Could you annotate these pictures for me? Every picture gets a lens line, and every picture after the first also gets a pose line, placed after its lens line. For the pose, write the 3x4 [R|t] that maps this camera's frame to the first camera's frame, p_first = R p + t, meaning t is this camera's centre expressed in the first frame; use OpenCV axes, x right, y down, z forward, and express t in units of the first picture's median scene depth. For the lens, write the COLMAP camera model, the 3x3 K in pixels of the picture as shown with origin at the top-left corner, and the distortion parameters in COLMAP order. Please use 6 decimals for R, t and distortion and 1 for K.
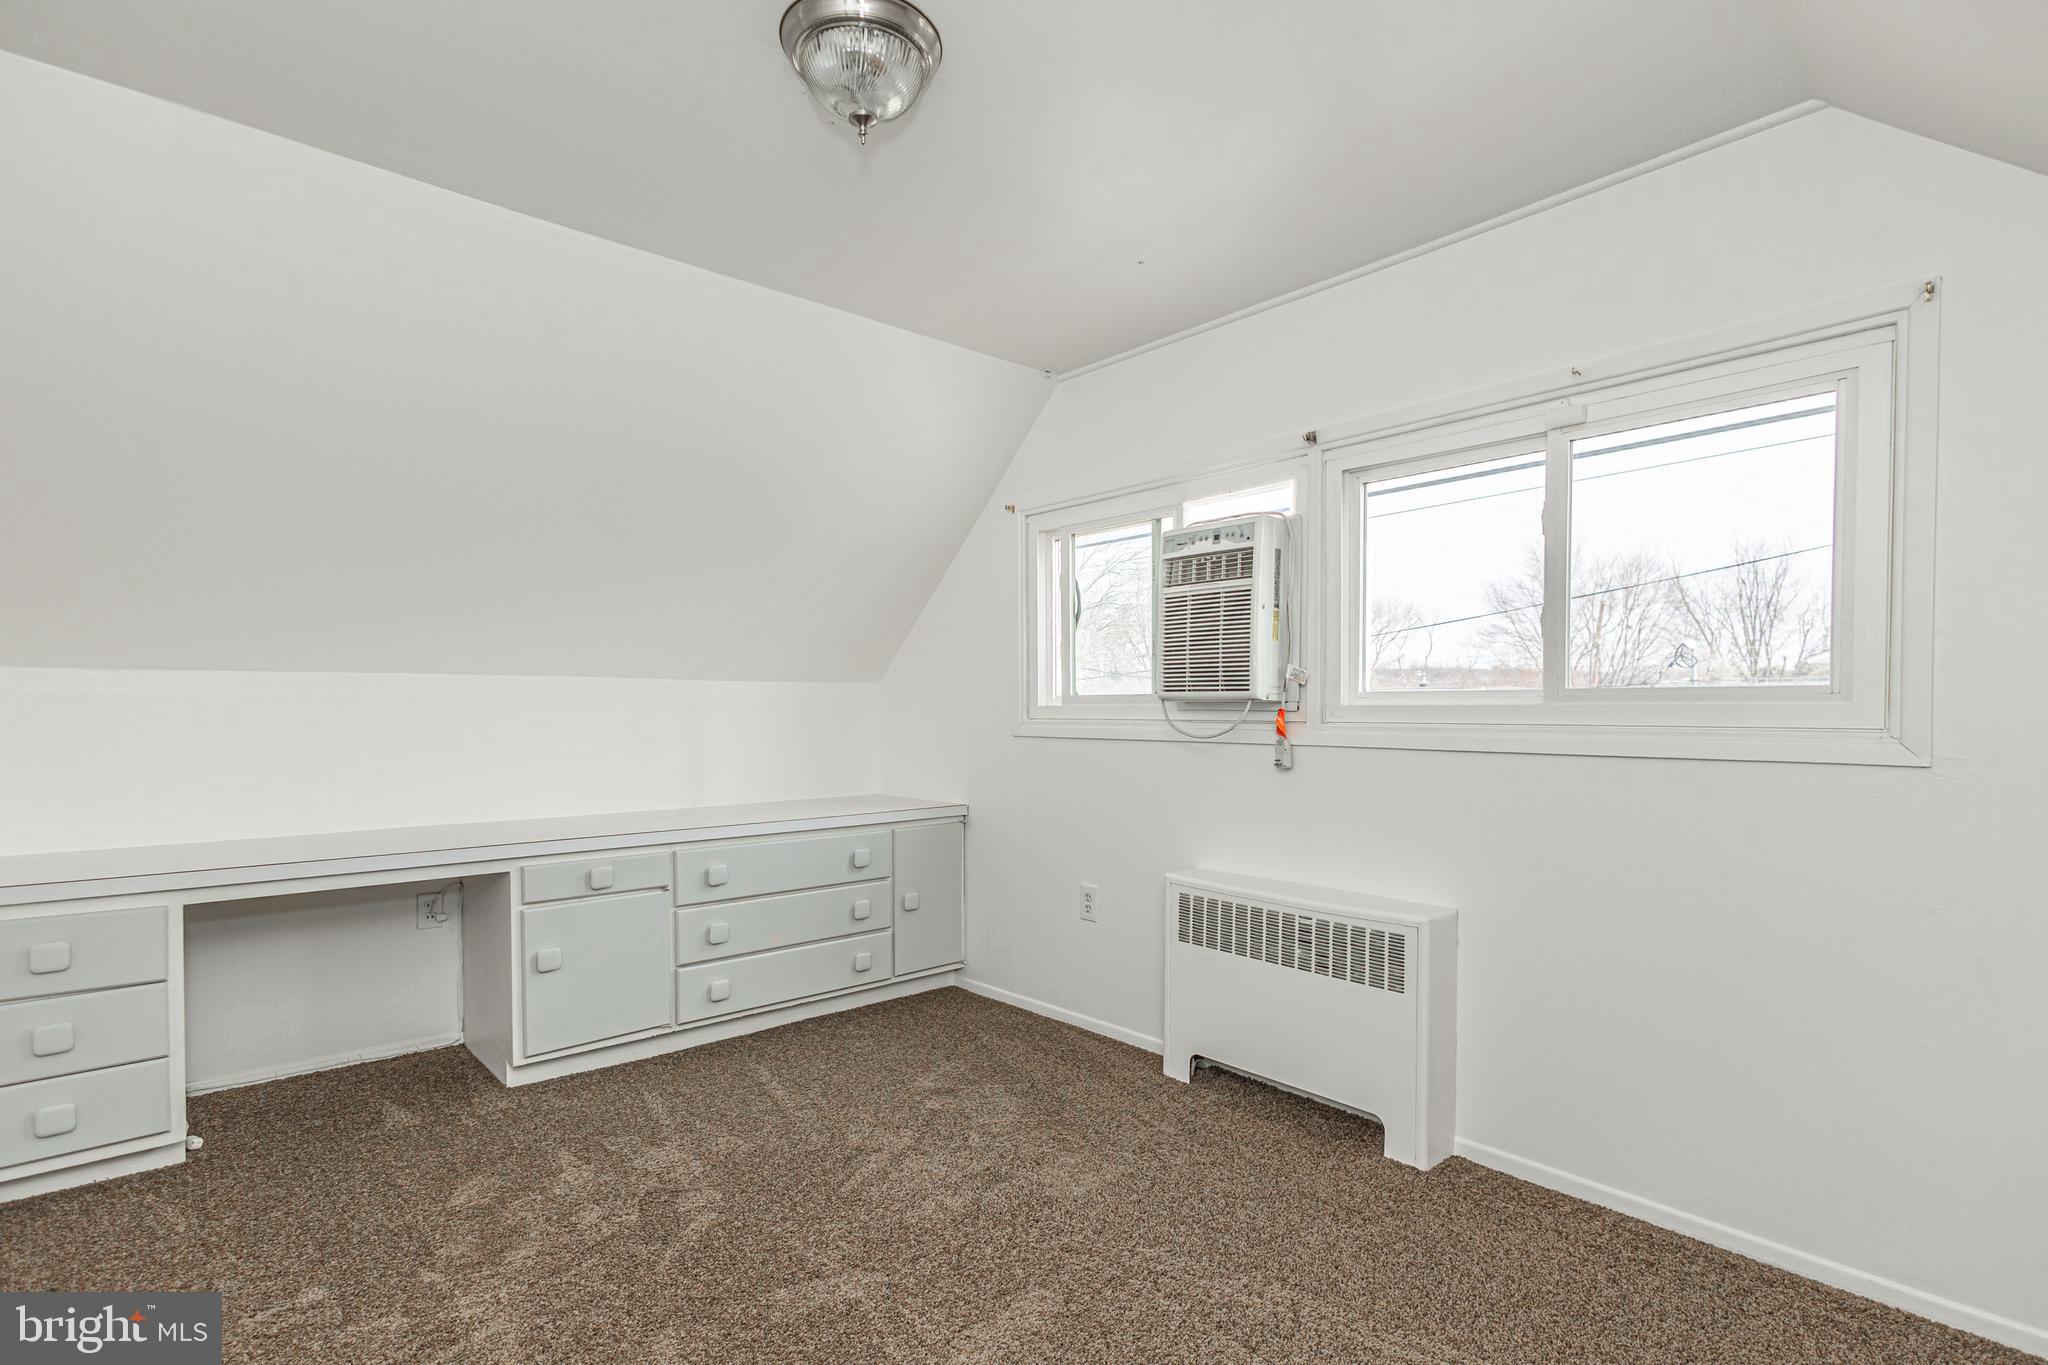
lens RADIAL K [[985.8, 0, 1025.0], [0, 985.8, 729.4], [0, 0, 1]] dist [0.000096, -0.000352]
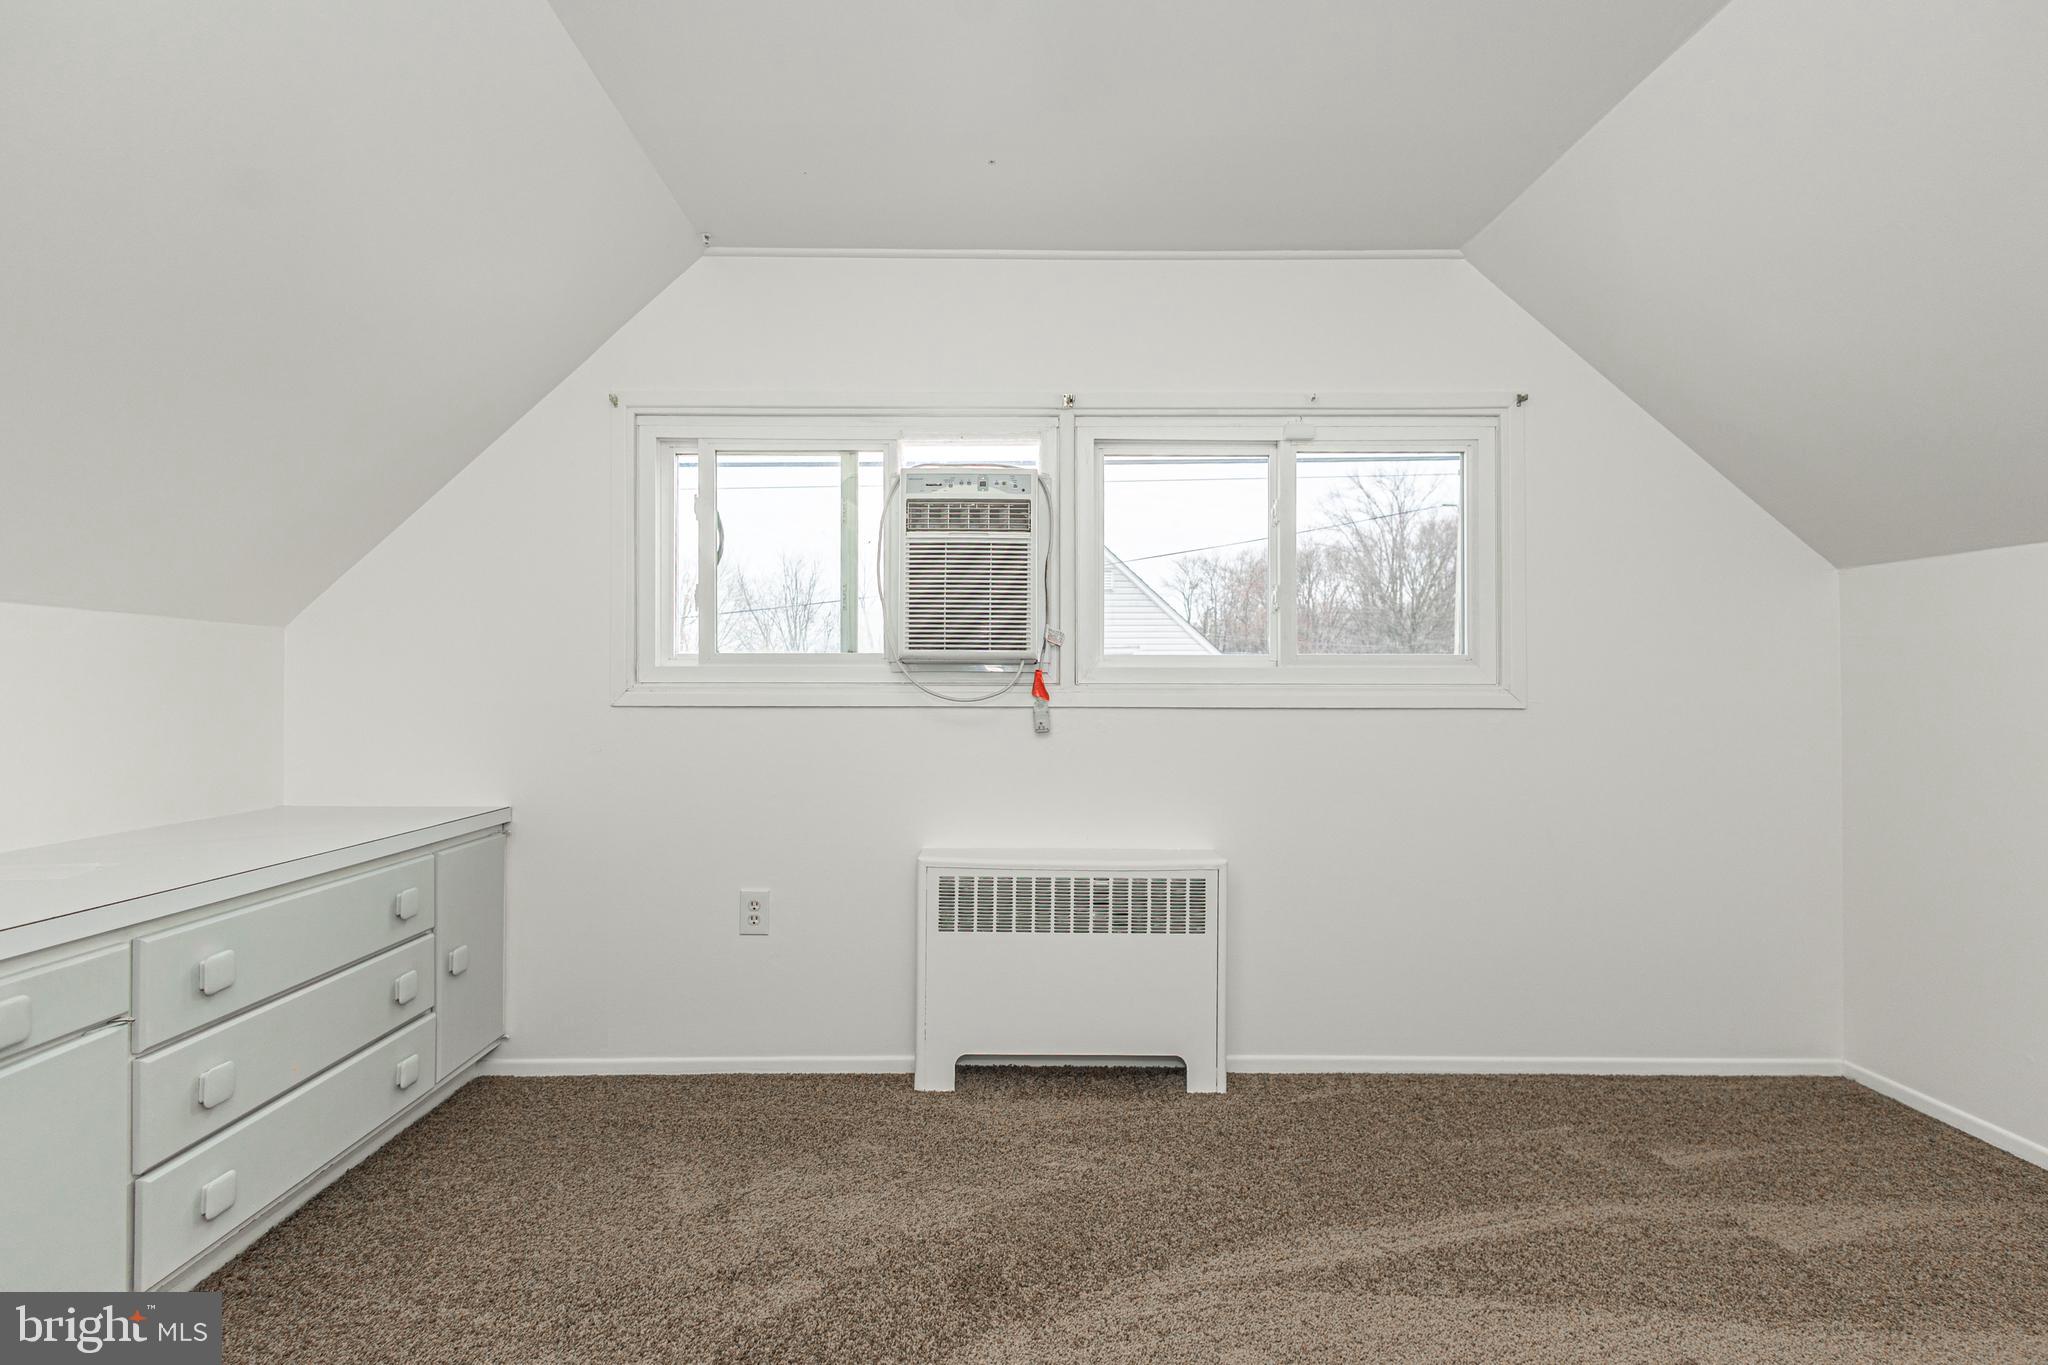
lens RADIAL K [[970.9, 0, 1024.0], [0, 970.9, 682.5], [0, 0, 1]] dist [0.003518, -0.000050]
pose [[0.659988, 0.009806, 0.751212, -0.464489], [0.014851, 0.999549, -0.026094, 0.016010], [-0.751129, 0.028378, 0.659545, 0.376119]]
